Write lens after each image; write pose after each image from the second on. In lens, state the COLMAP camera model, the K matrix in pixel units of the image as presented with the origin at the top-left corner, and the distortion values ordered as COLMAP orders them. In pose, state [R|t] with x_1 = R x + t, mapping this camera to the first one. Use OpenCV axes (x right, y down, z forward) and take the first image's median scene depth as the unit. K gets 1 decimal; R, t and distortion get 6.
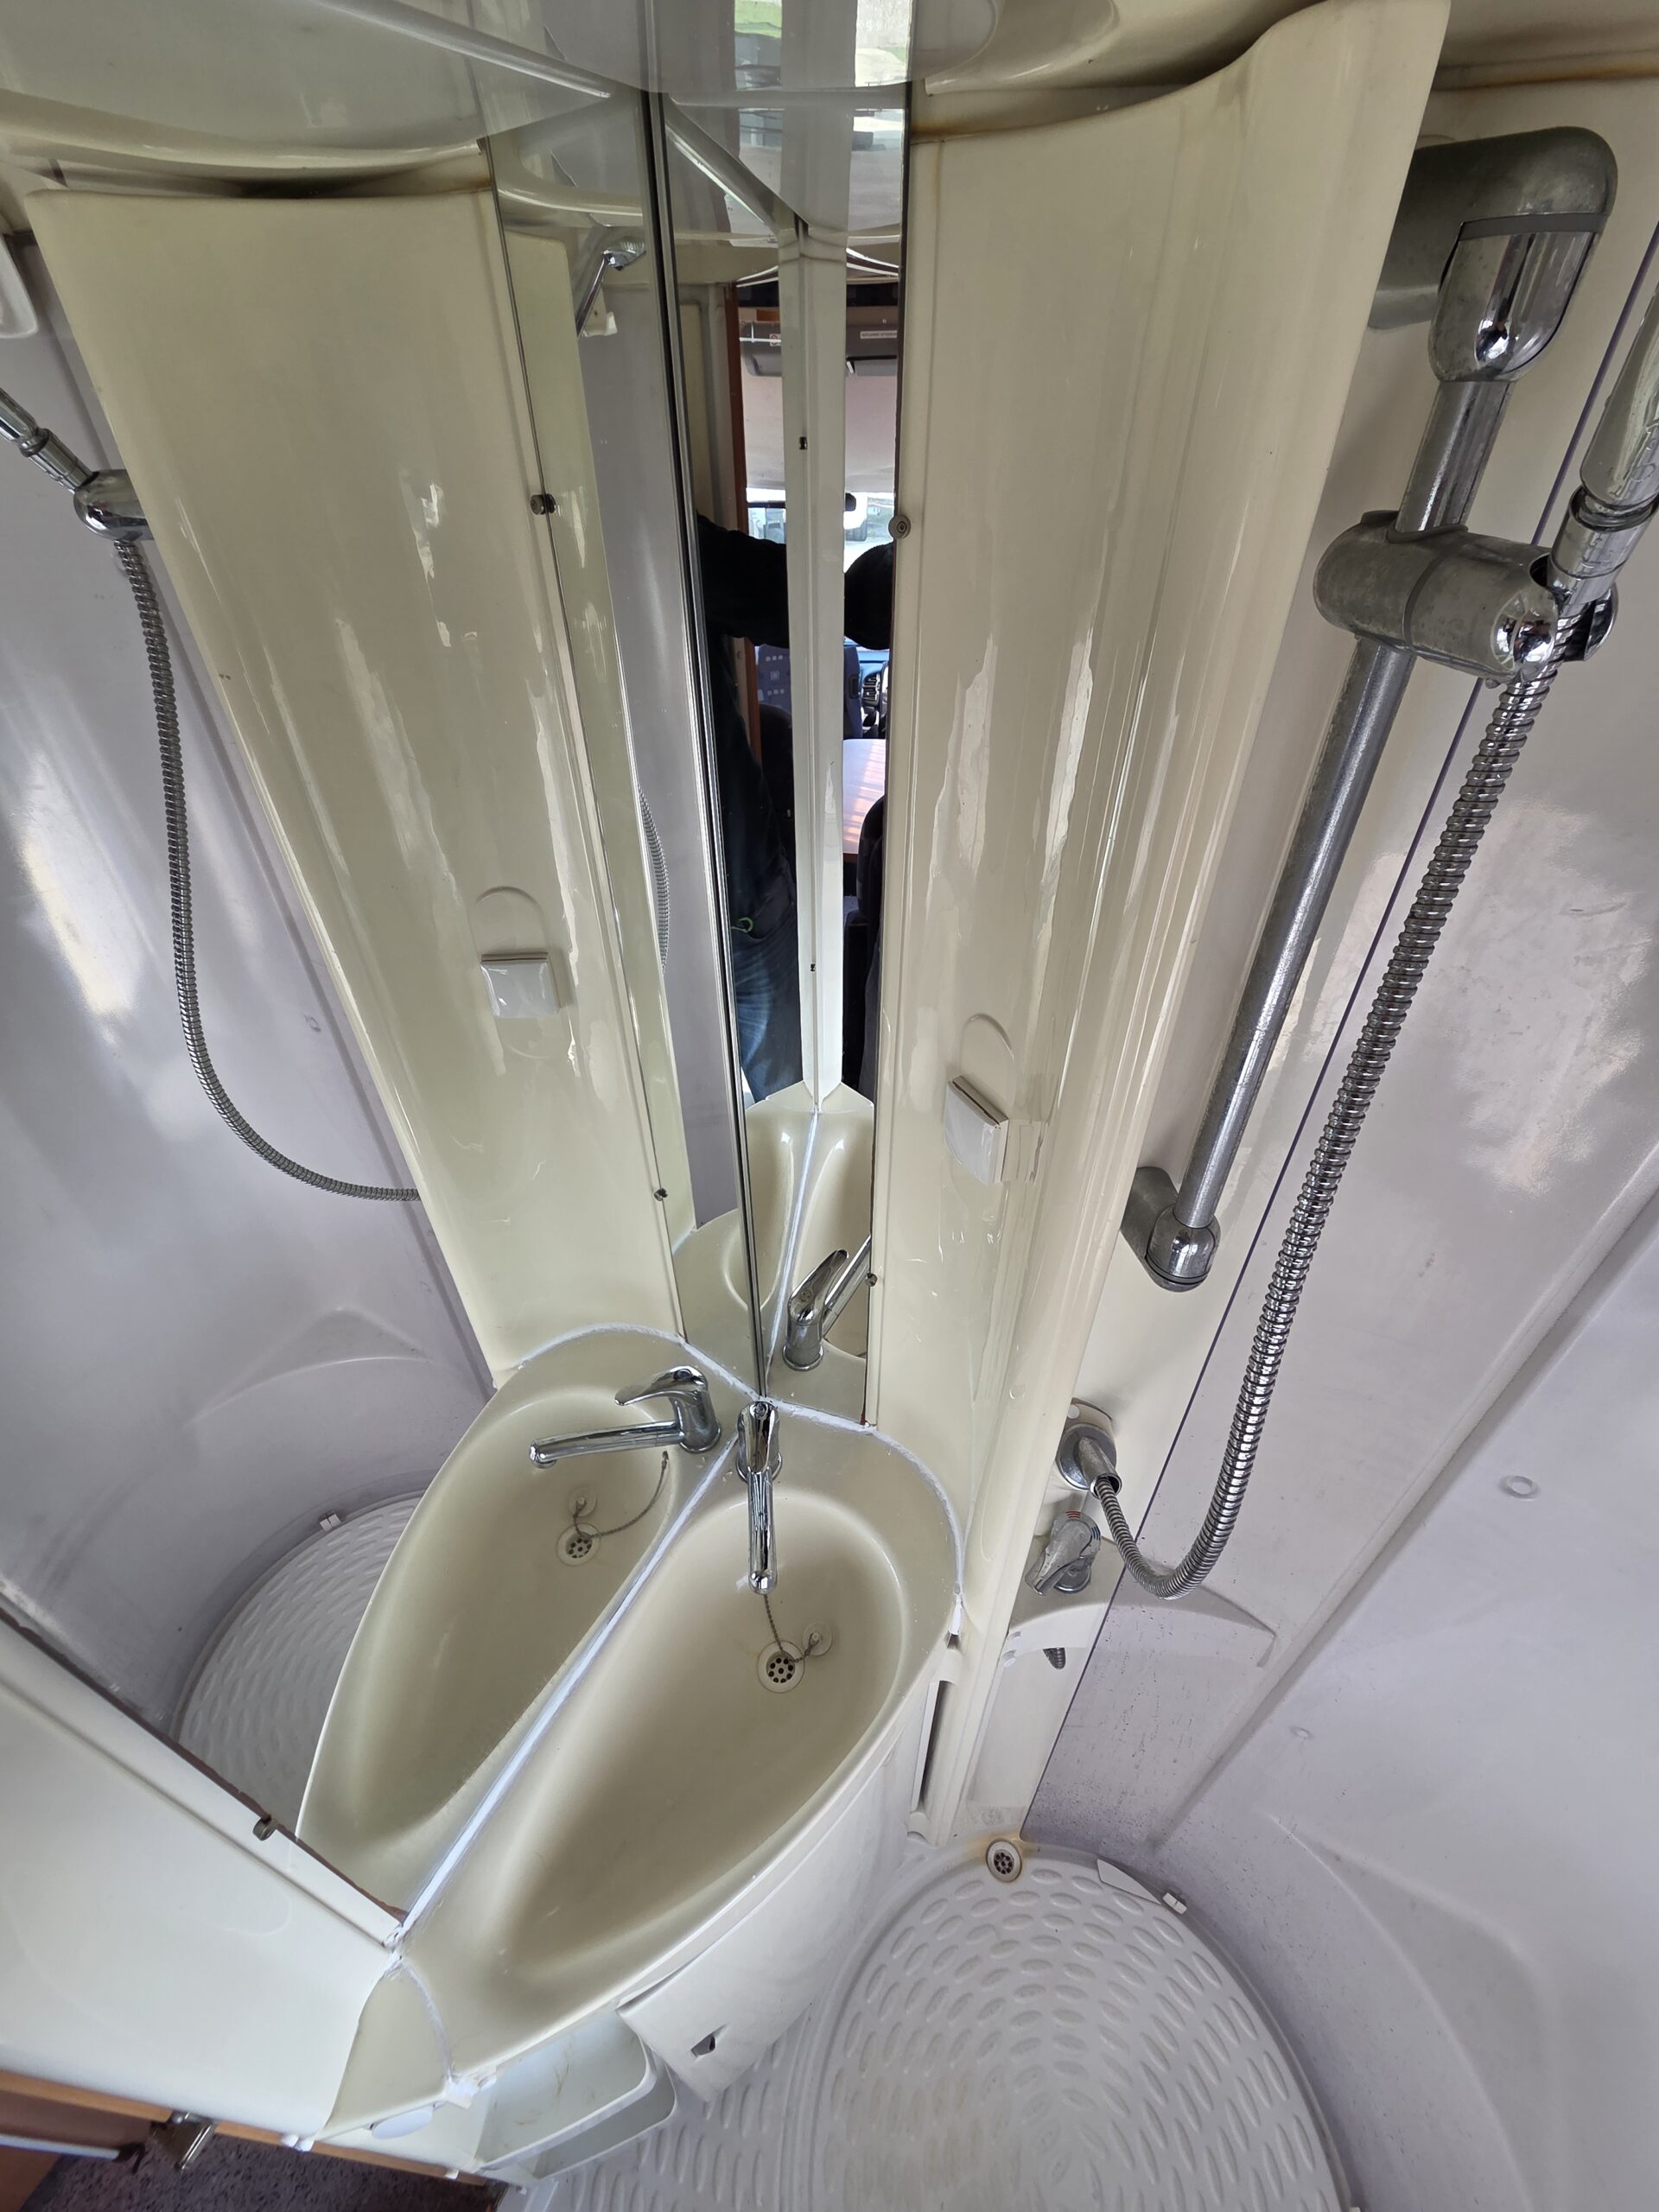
lens RADIAL K [[911.1, 0, 833.8], [0, 911.1, 1100.5], [0, 0, 1]] dist [-0.001154, -0.000016]
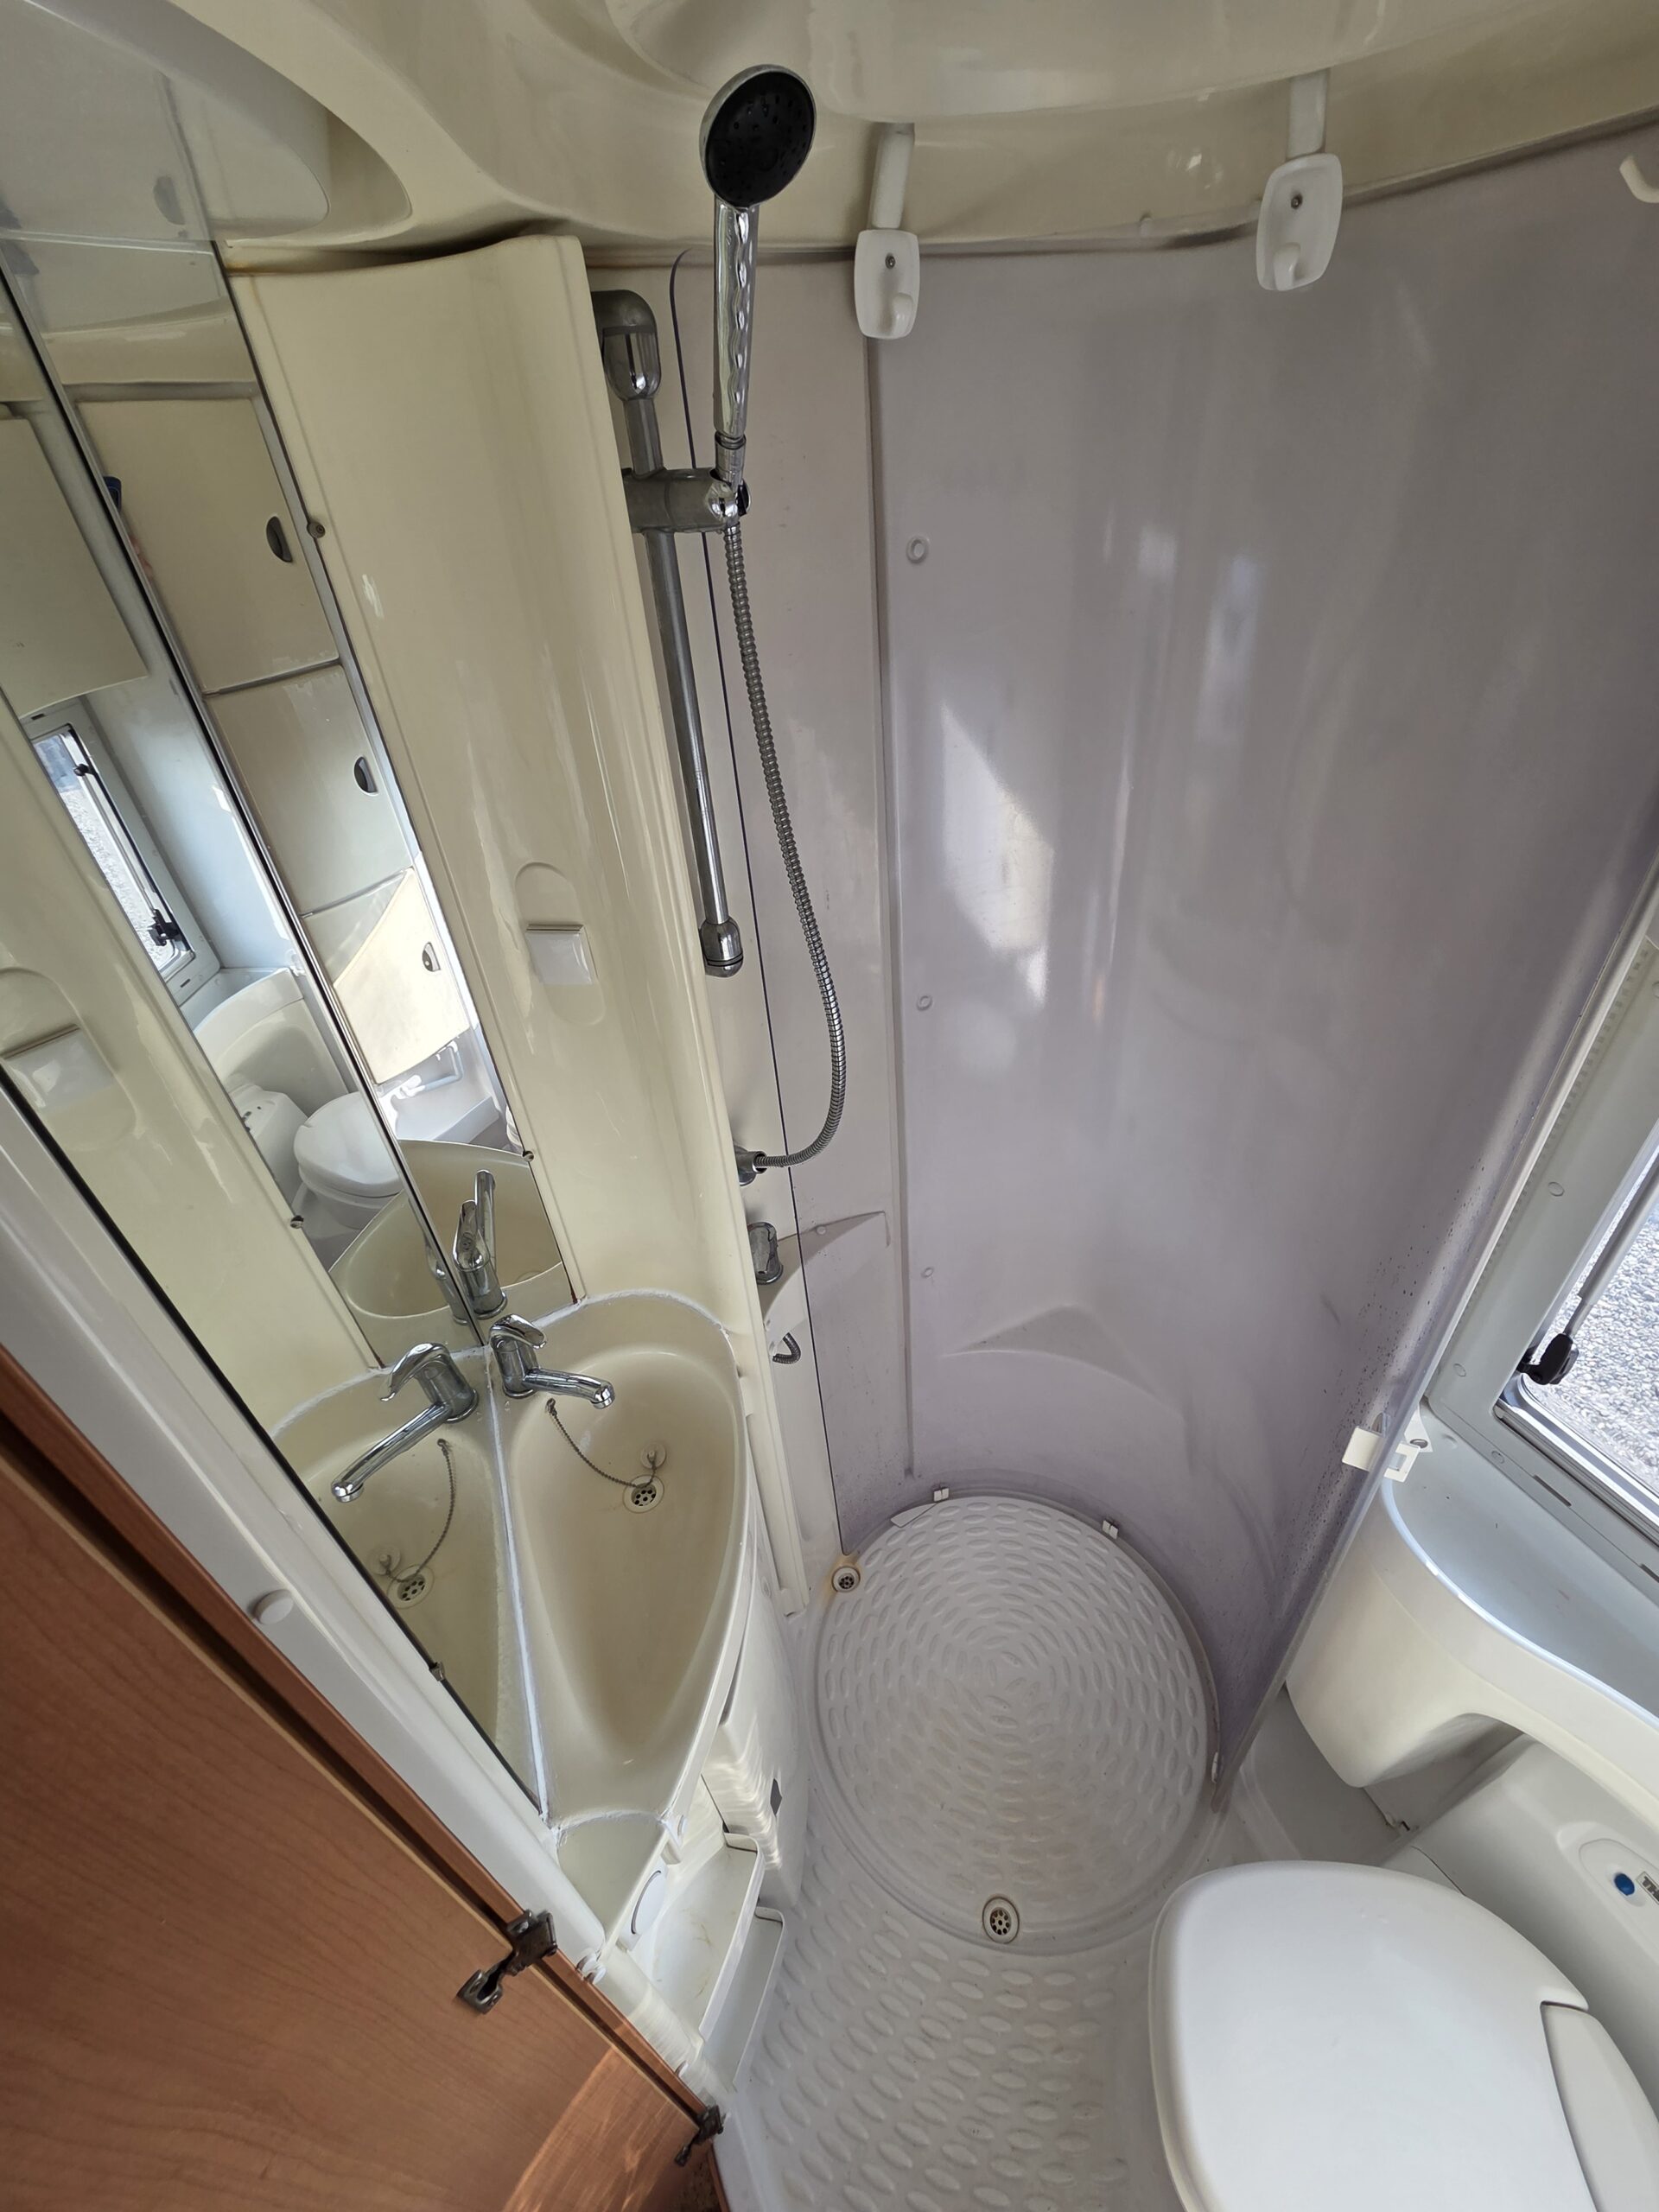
lens RADIAL K [[911.1, 0, 832.2], [0, 911.1, 1107.9], [0, 0, 1]] dist [-0.001154, -0.000016]
pose [[0.634913, -0.489295, 0.597892, -0.285683], [0.530783, 0.838590, 0.122626, 0.150819], [-0.561387, 0.239494, 0.792141, -0.142816]]
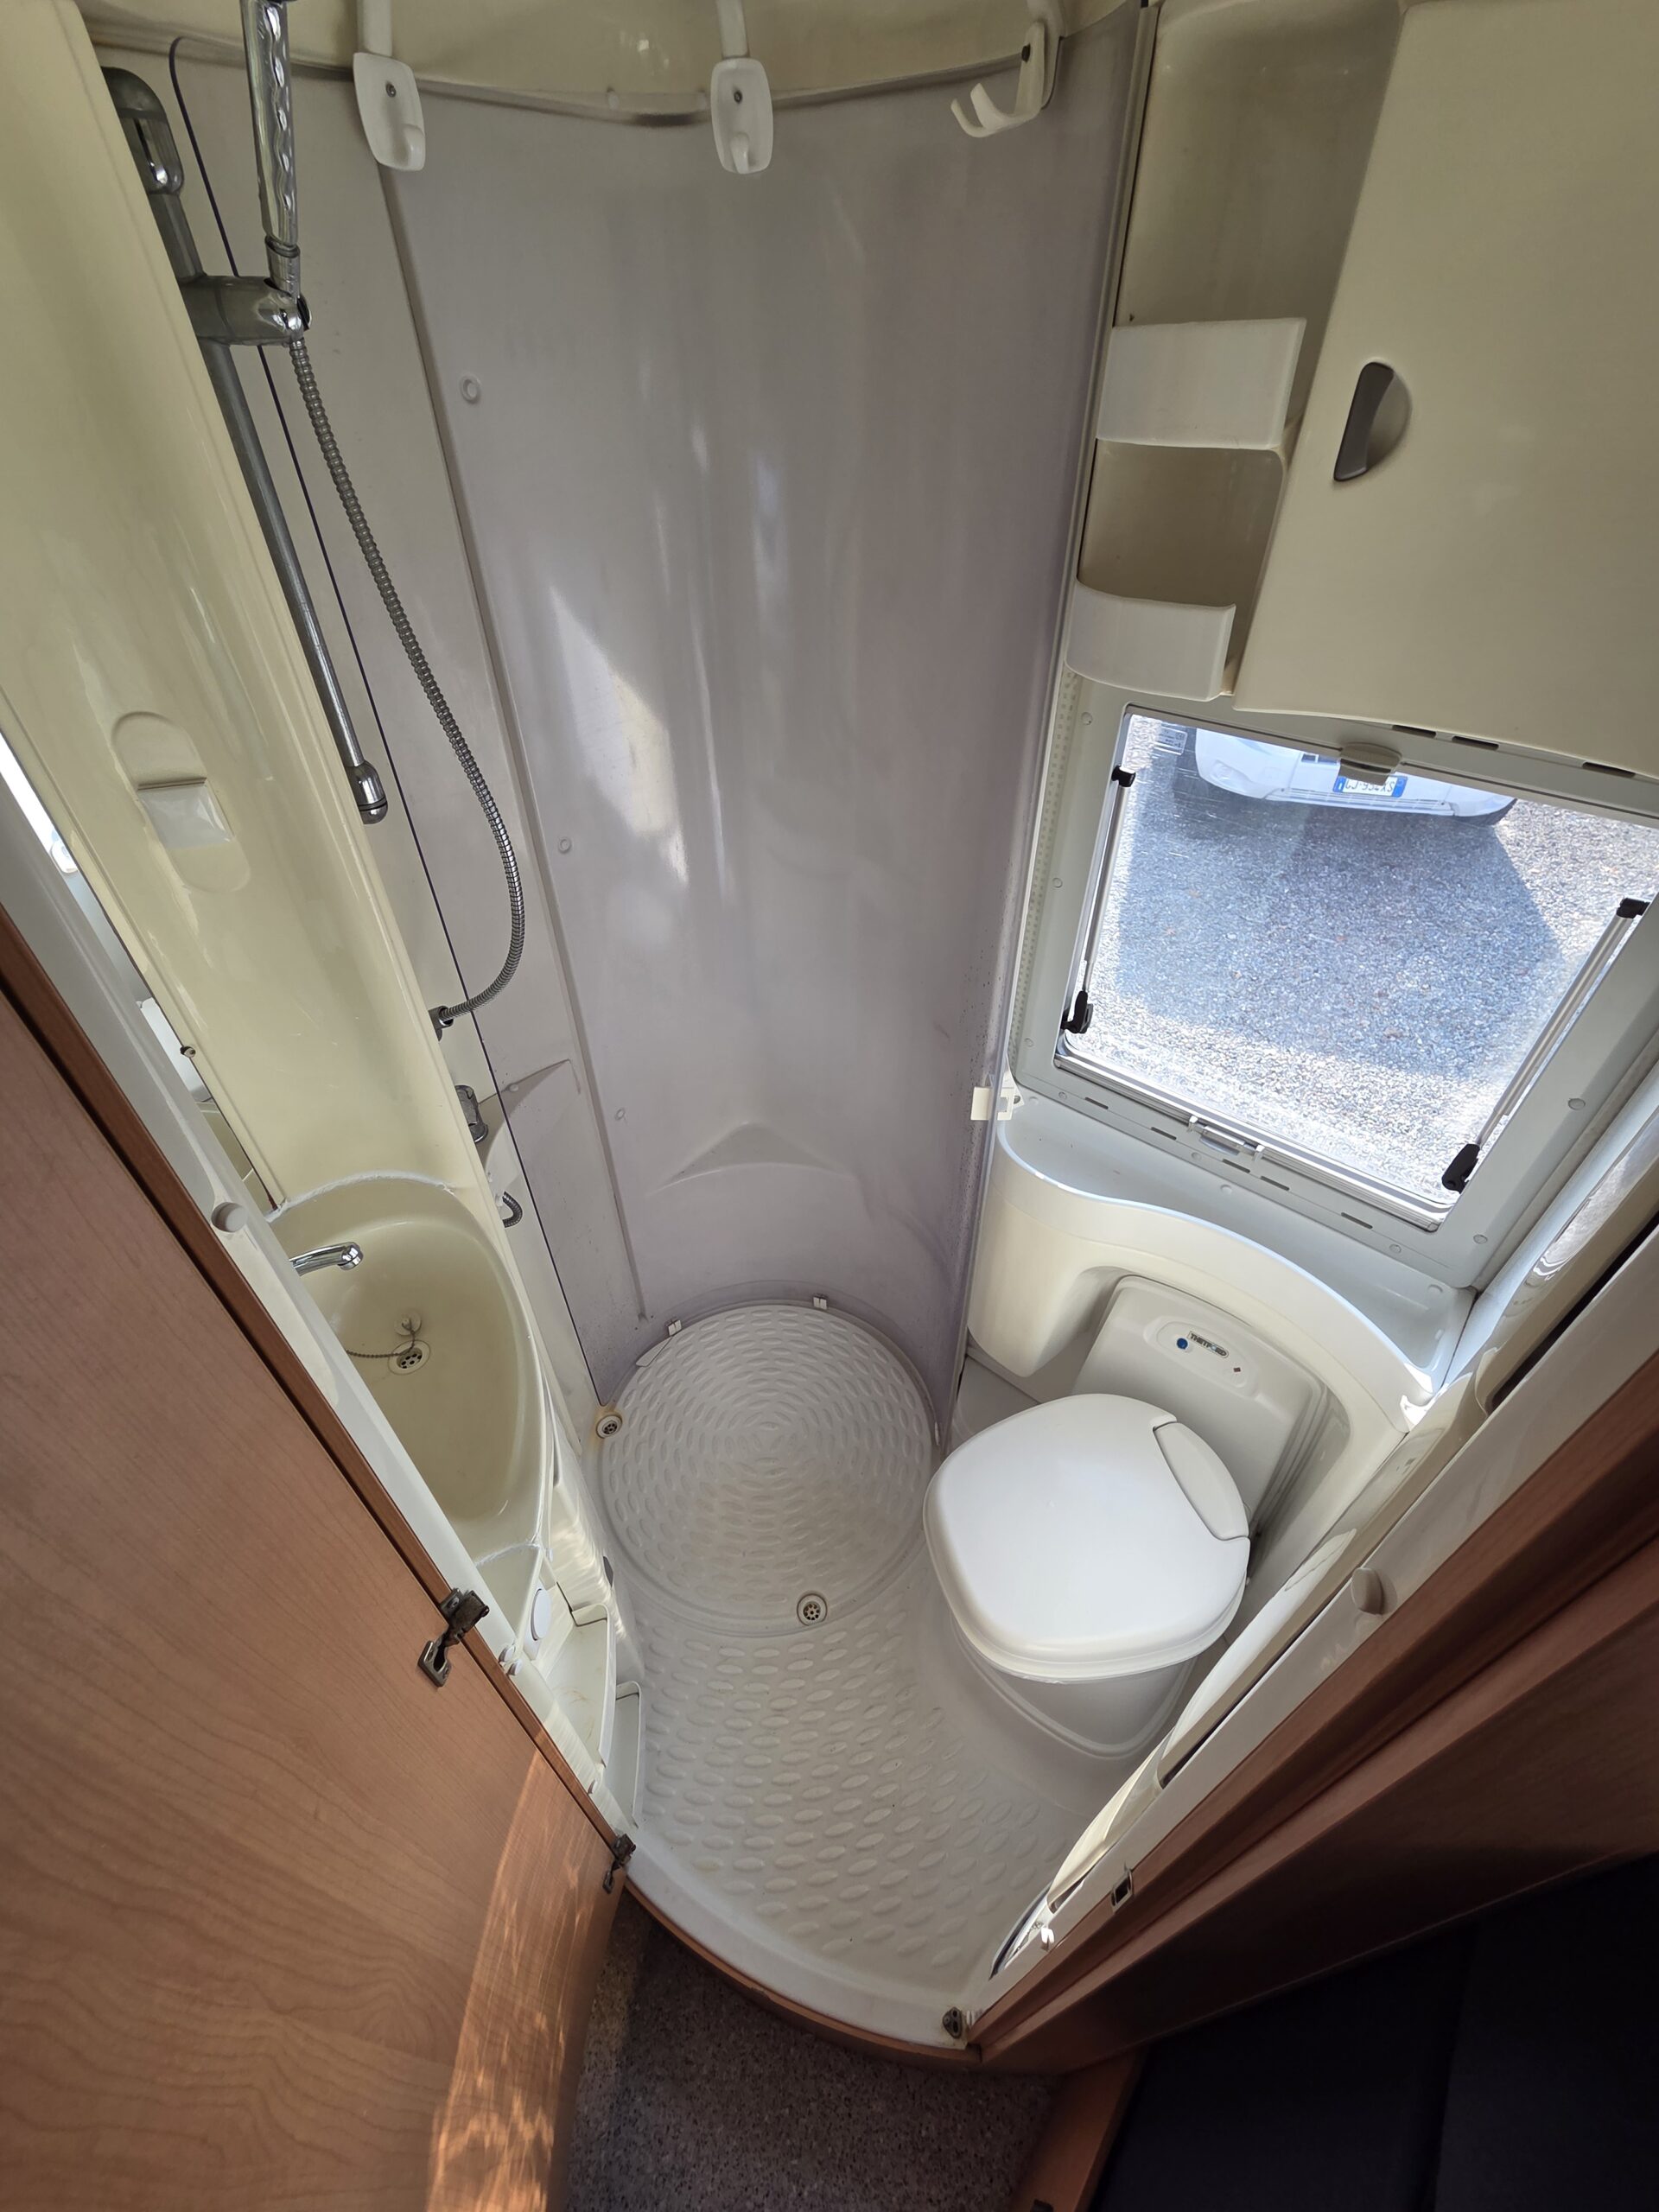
lens RADIAL K [[911.1, 0, 831.3], [0, 911.1, 1102.1], [0, 0, 1]] dist [-0.001154, -0.000016]
pose [[0.224404, -0.633586, 0.740413, -0.479461], [0.605154, 0.686140, 0.403733, 0.192335], [-0.763827, 0.357465, 0.537389, -0.146992]]
